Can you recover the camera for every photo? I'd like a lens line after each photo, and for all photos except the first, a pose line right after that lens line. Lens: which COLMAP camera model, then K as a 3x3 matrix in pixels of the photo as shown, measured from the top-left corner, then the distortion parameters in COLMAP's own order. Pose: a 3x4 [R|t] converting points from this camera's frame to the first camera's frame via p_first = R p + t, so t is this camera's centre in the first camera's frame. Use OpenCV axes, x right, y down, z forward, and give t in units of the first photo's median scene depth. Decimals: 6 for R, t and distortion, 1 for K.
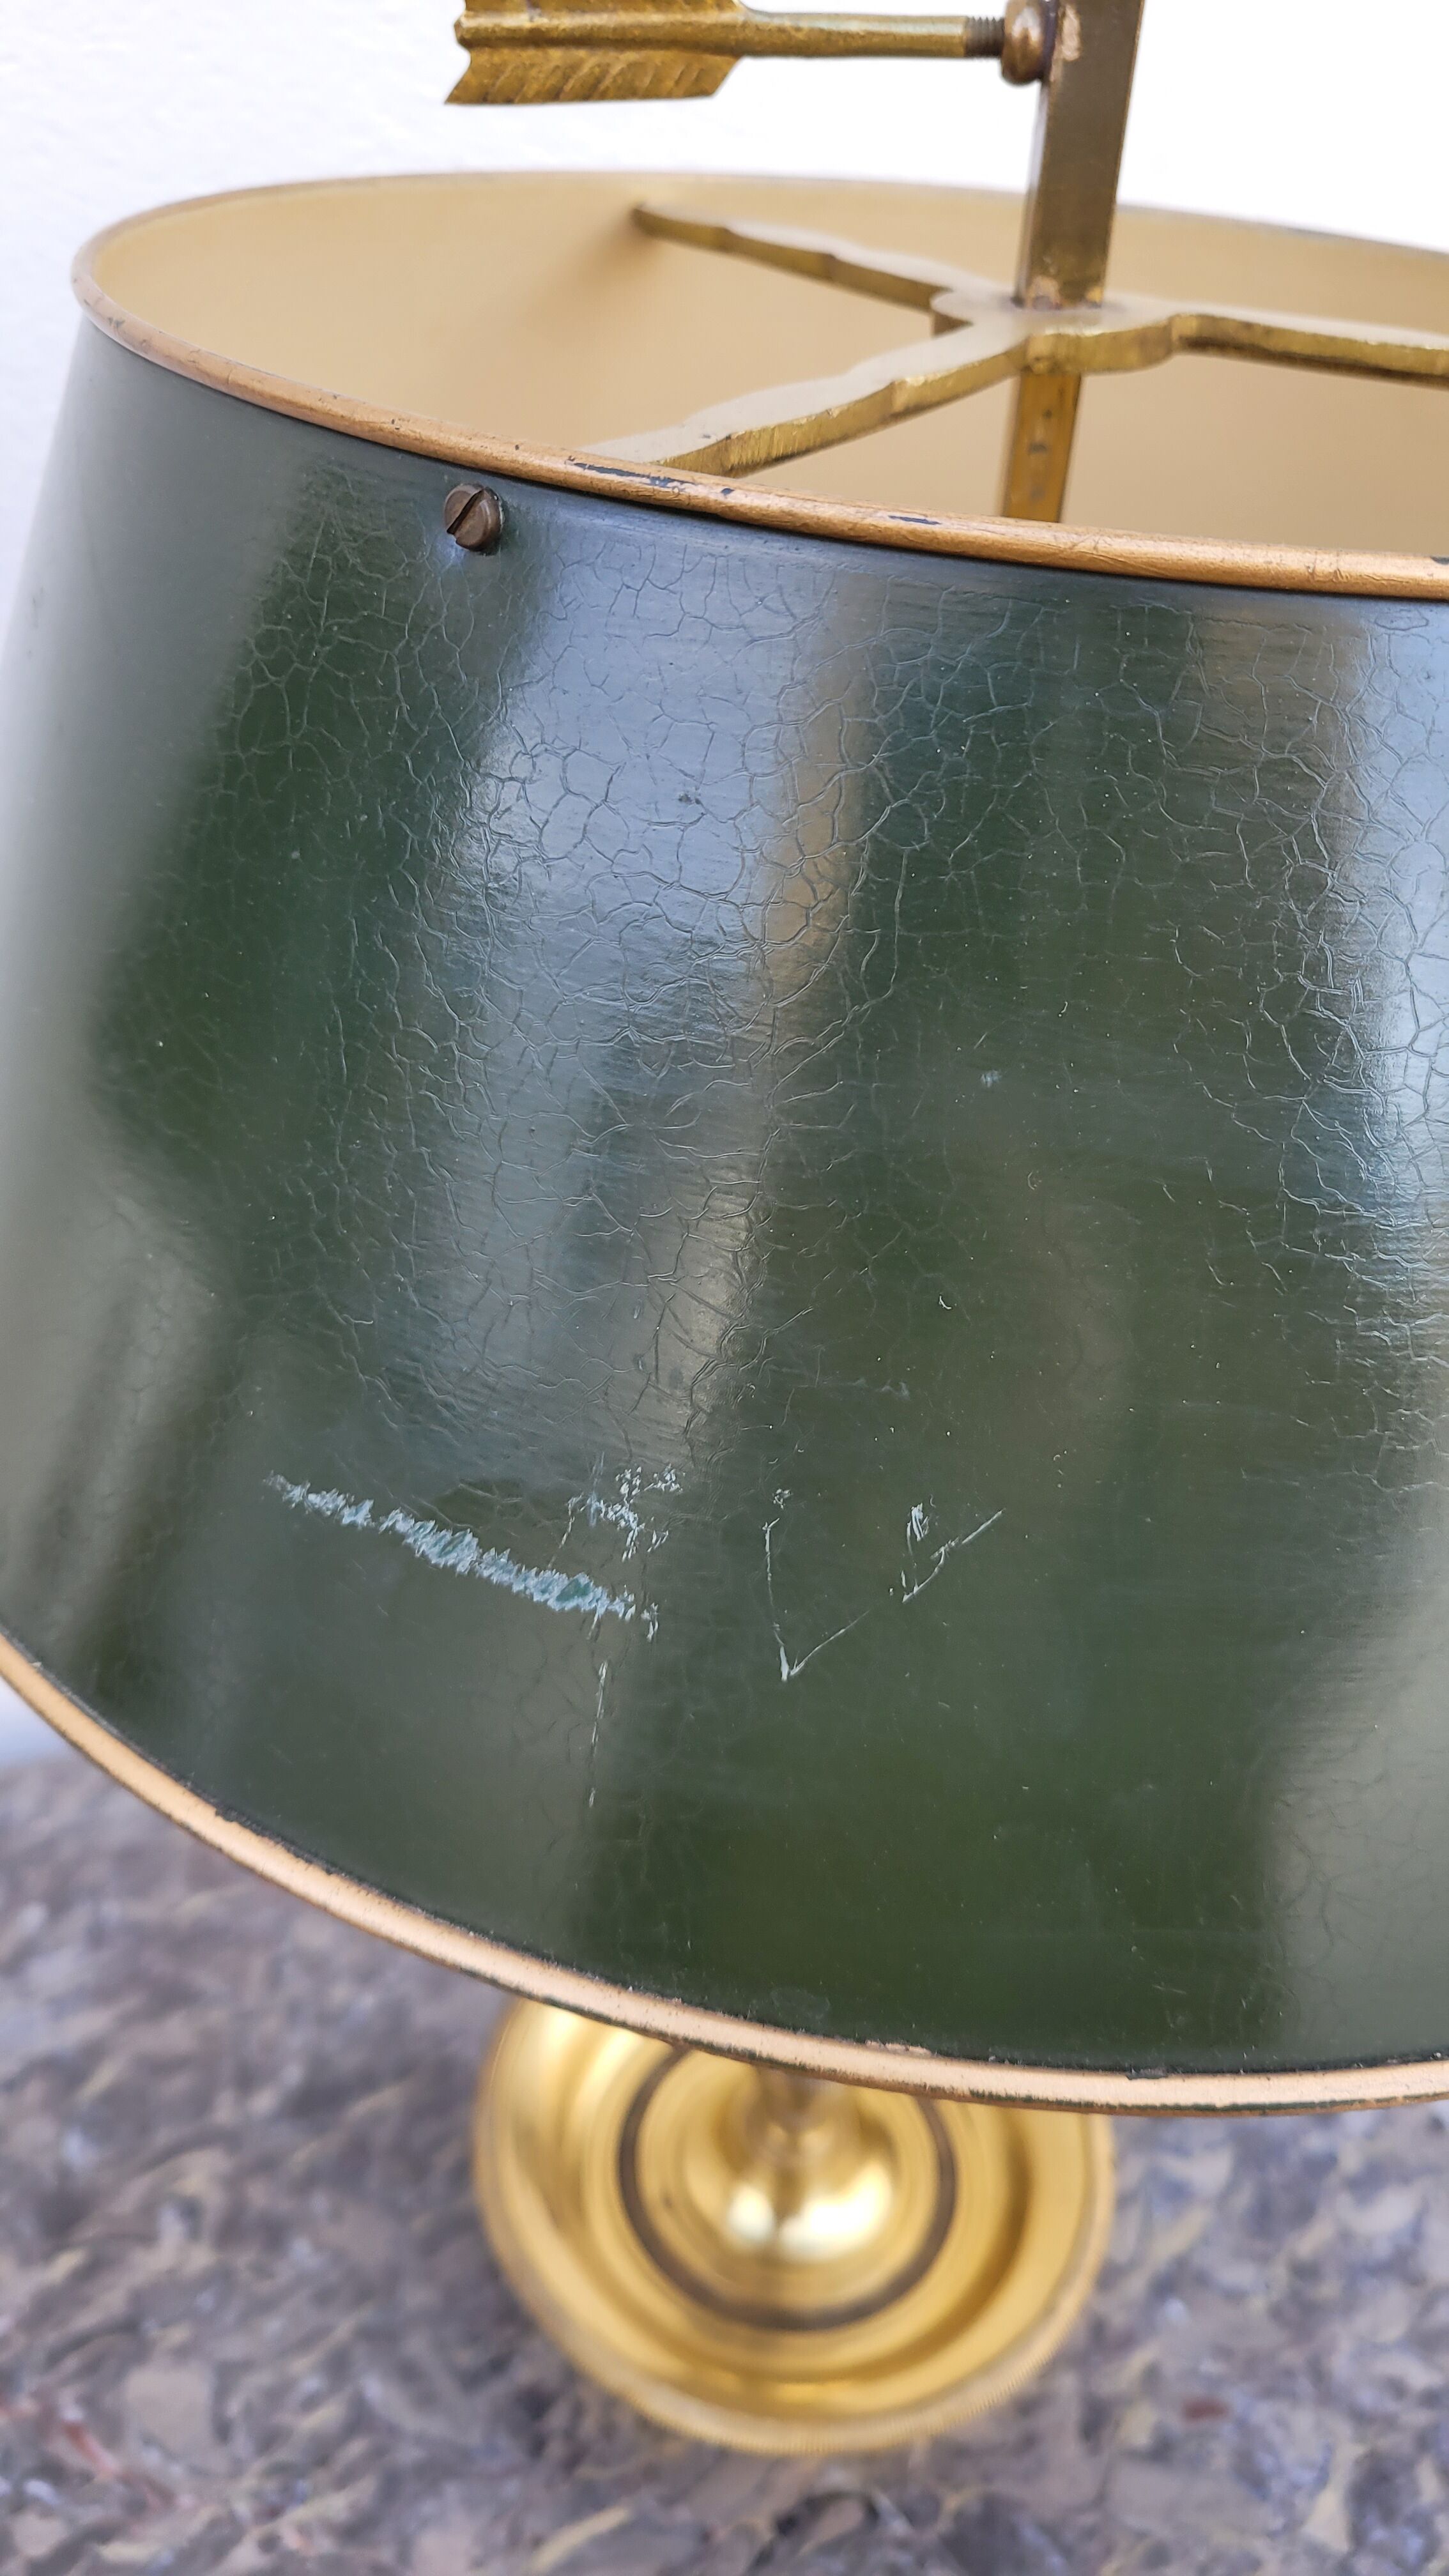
lens RADIAL K [[2071.0, 0, 757.0], [0, 2071.0, 1234.6], [0, 0, 1]] dist [-0.002943, -0.008082]
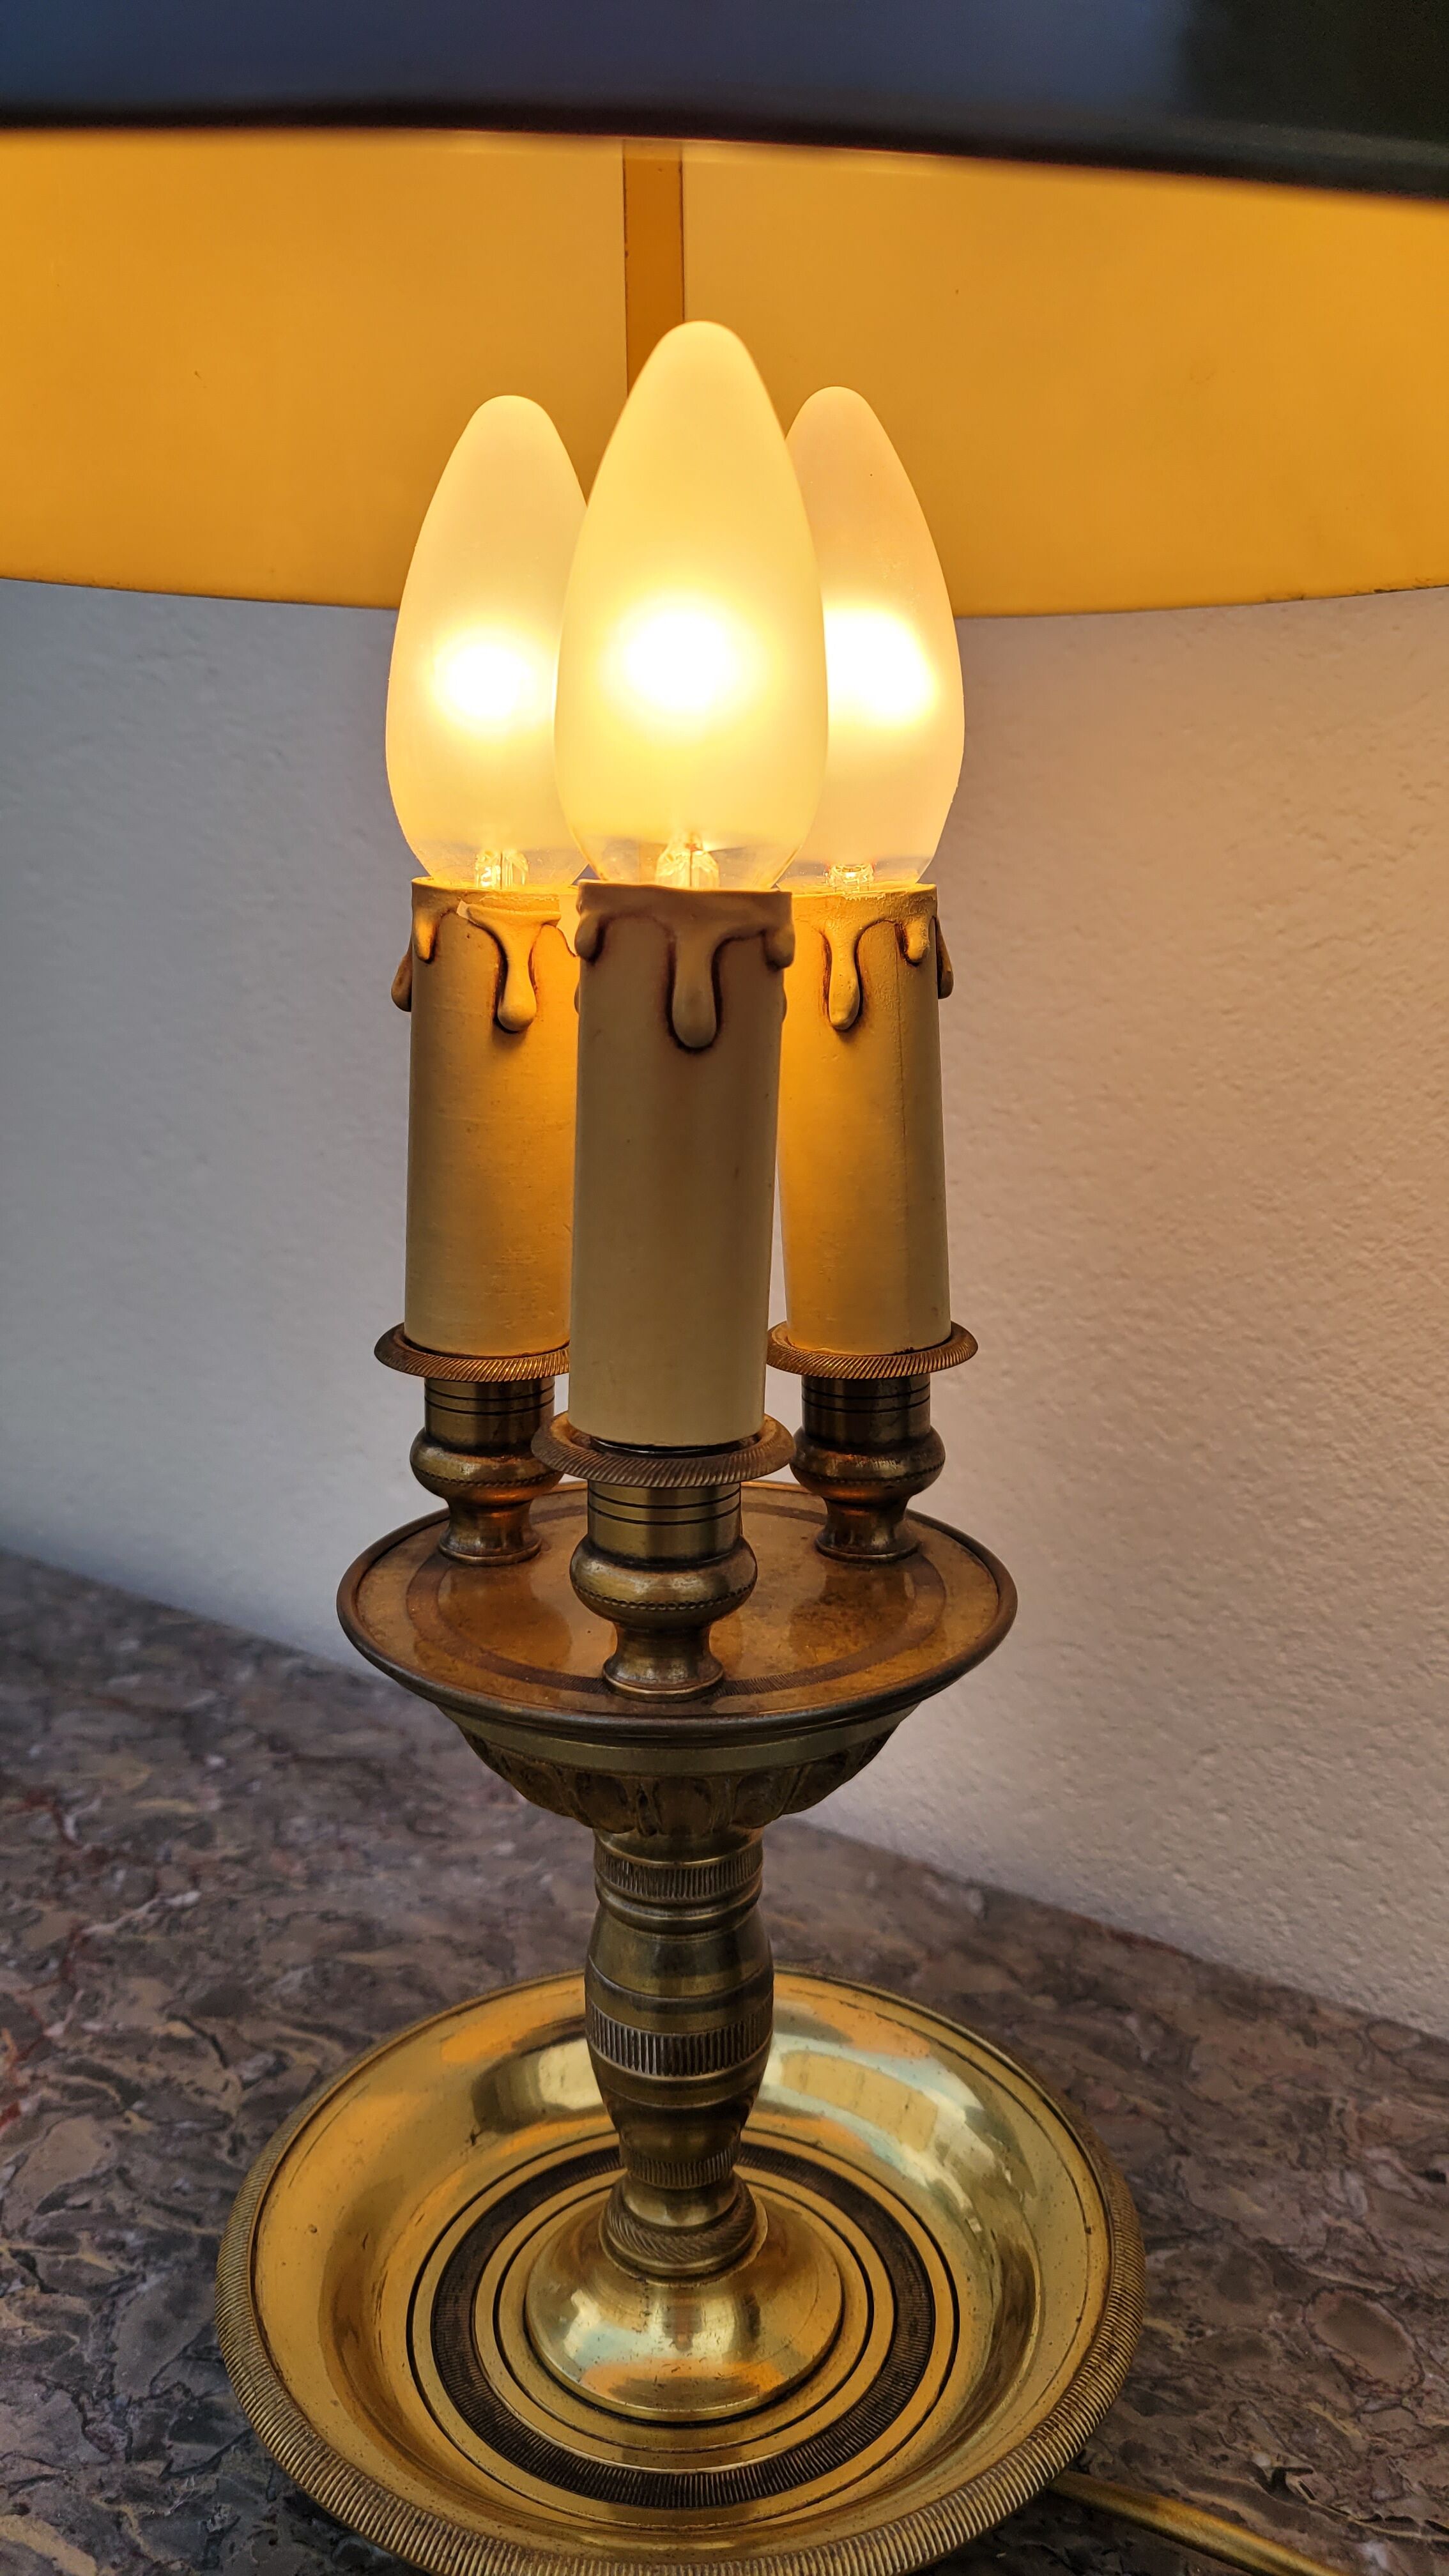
lens RADIAL K [[1991.8, 0, 723.7], [0, 1991.8, 1305.5], [0, 0, 1]] dist [0.033410, -0.032975]
pose [[0.504349, 0.127281, -0.854067, 0.539748], [-0.447638, 0.884336, -0.132550, 0.216539], [0.738412, 0.449164, 0.502990, 0.582411]]
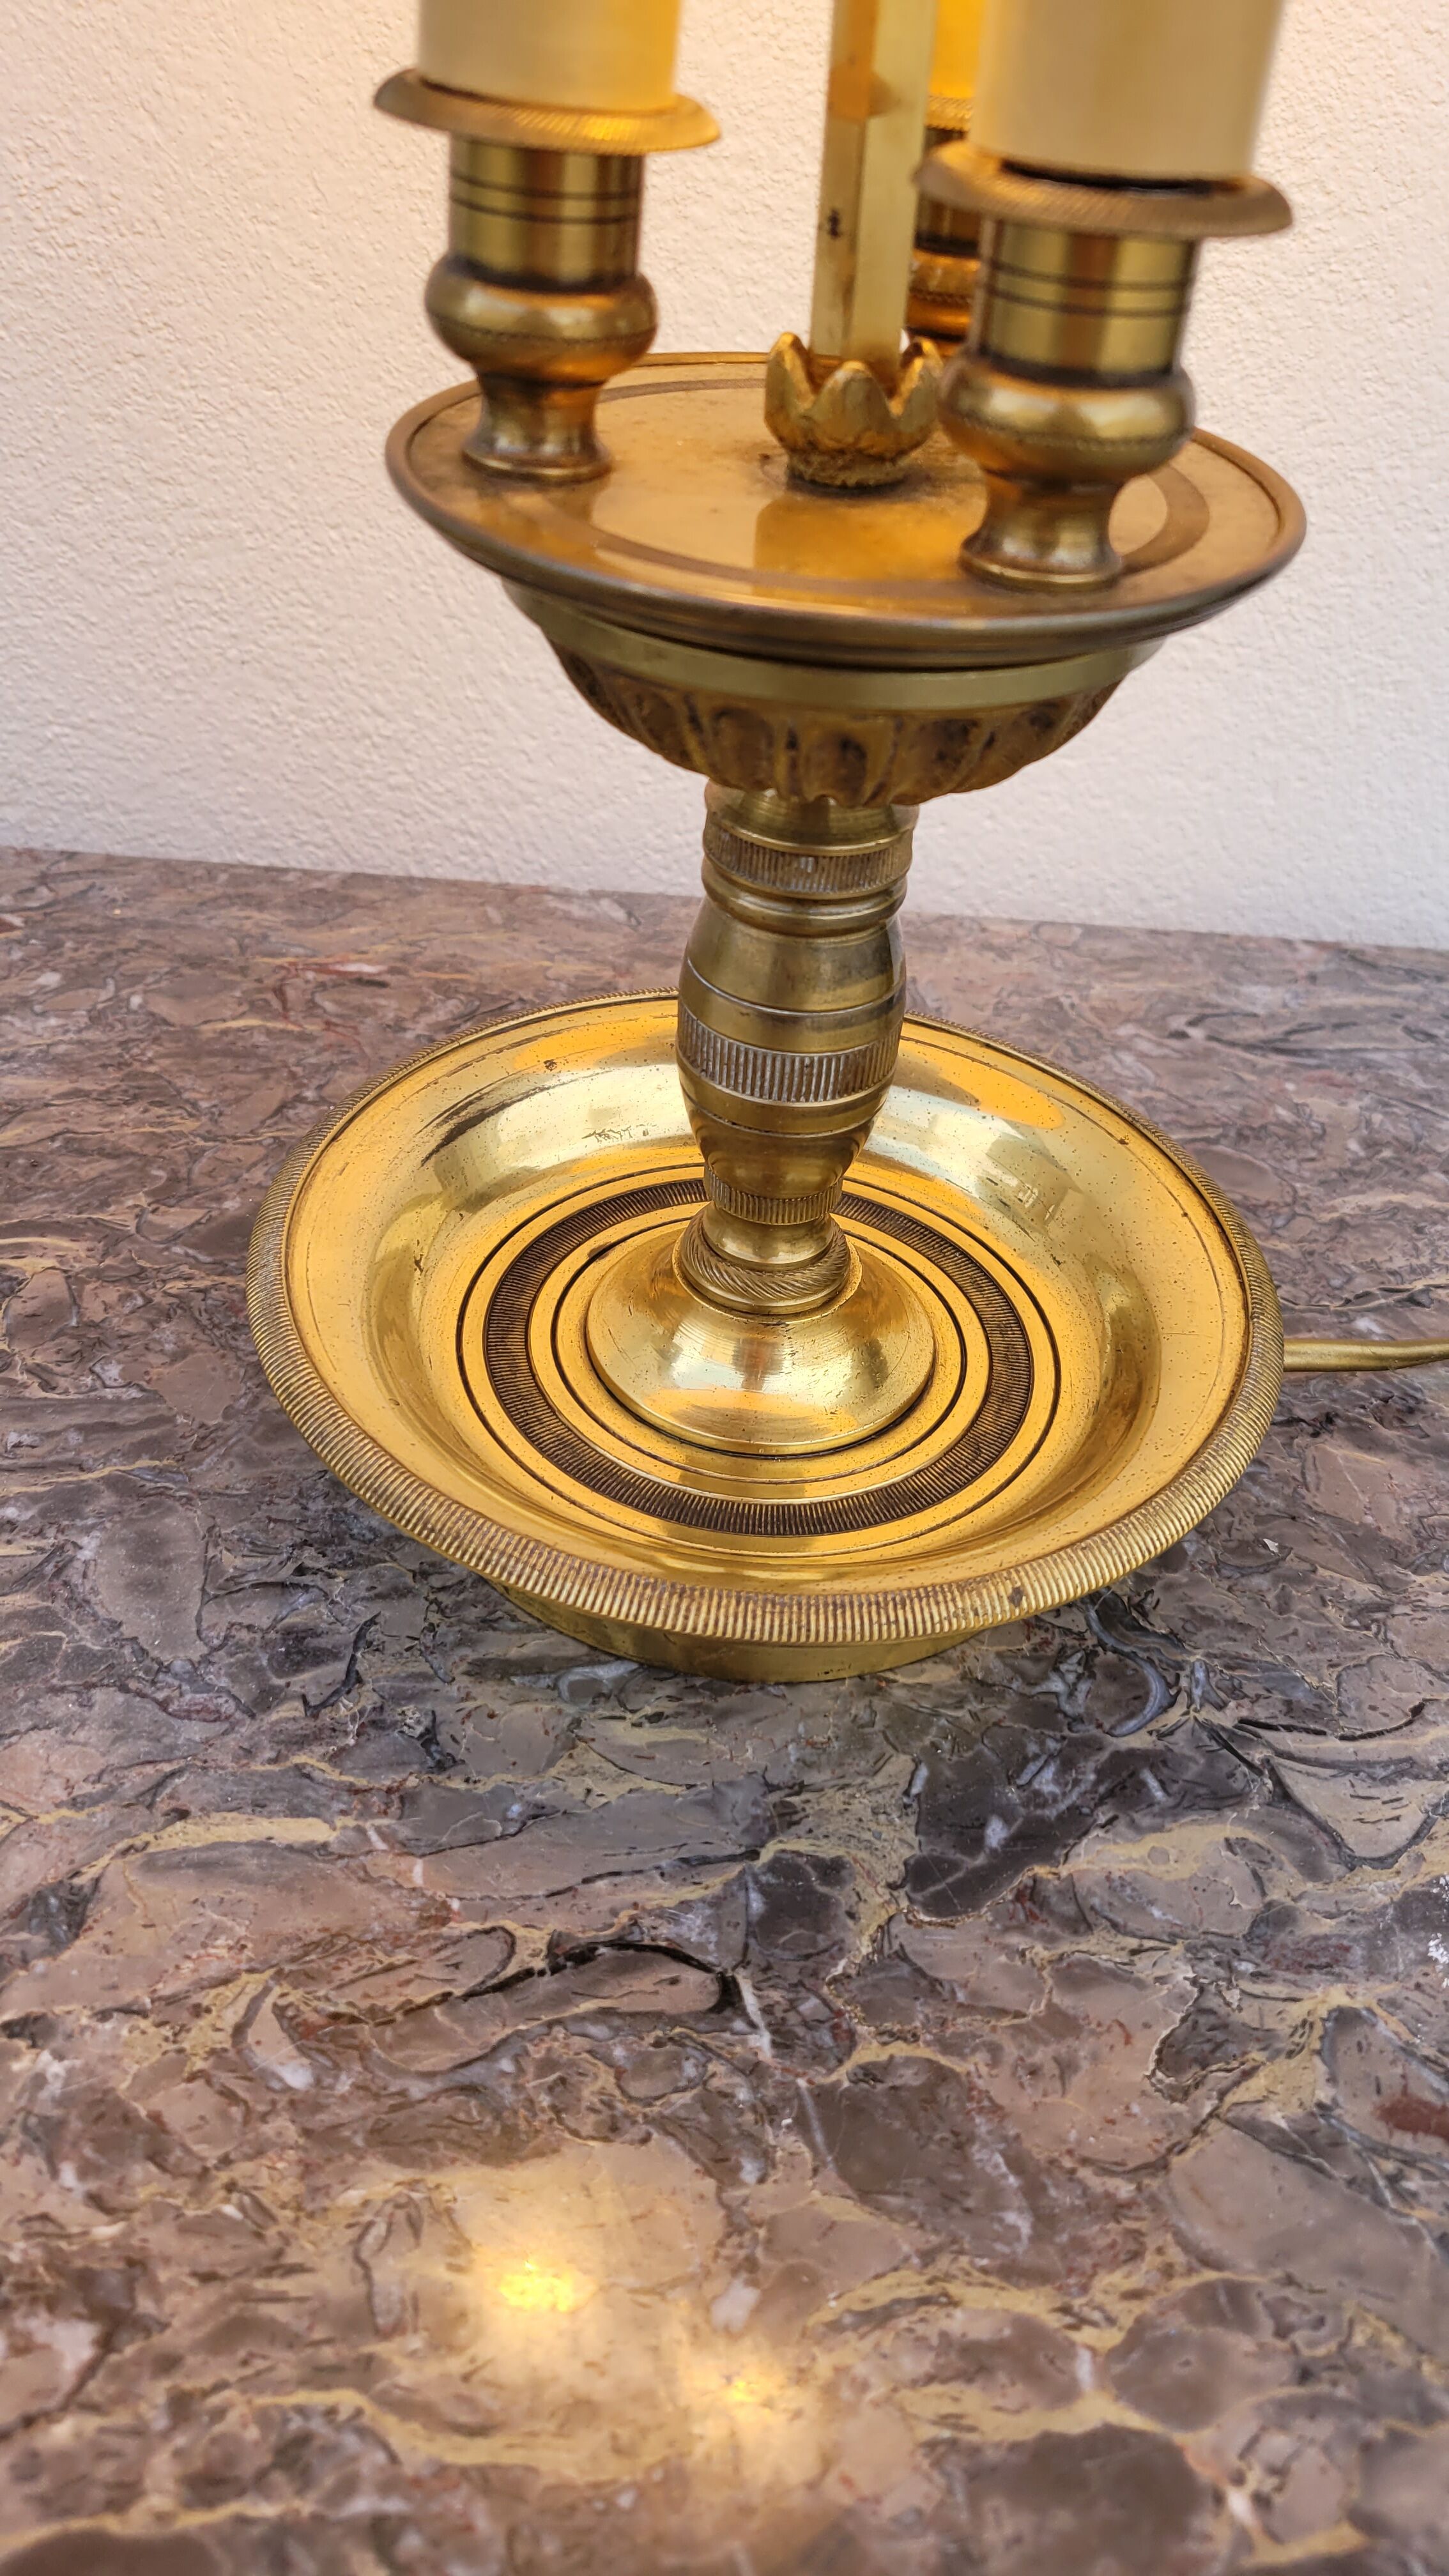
lens RADIAL K [[1991.8, 0, 717.3], [0, 1991.8, 1273.6], [0, 0, 1]] dist [0.033410, -0.032975]
pose [[0.900381, 0.249296, -0.356604, 0.183717], [-0.235712, 0.968372, 0.081829, 0.371062], [0.365725, 0.010379, 0.930665, 0.483233]]
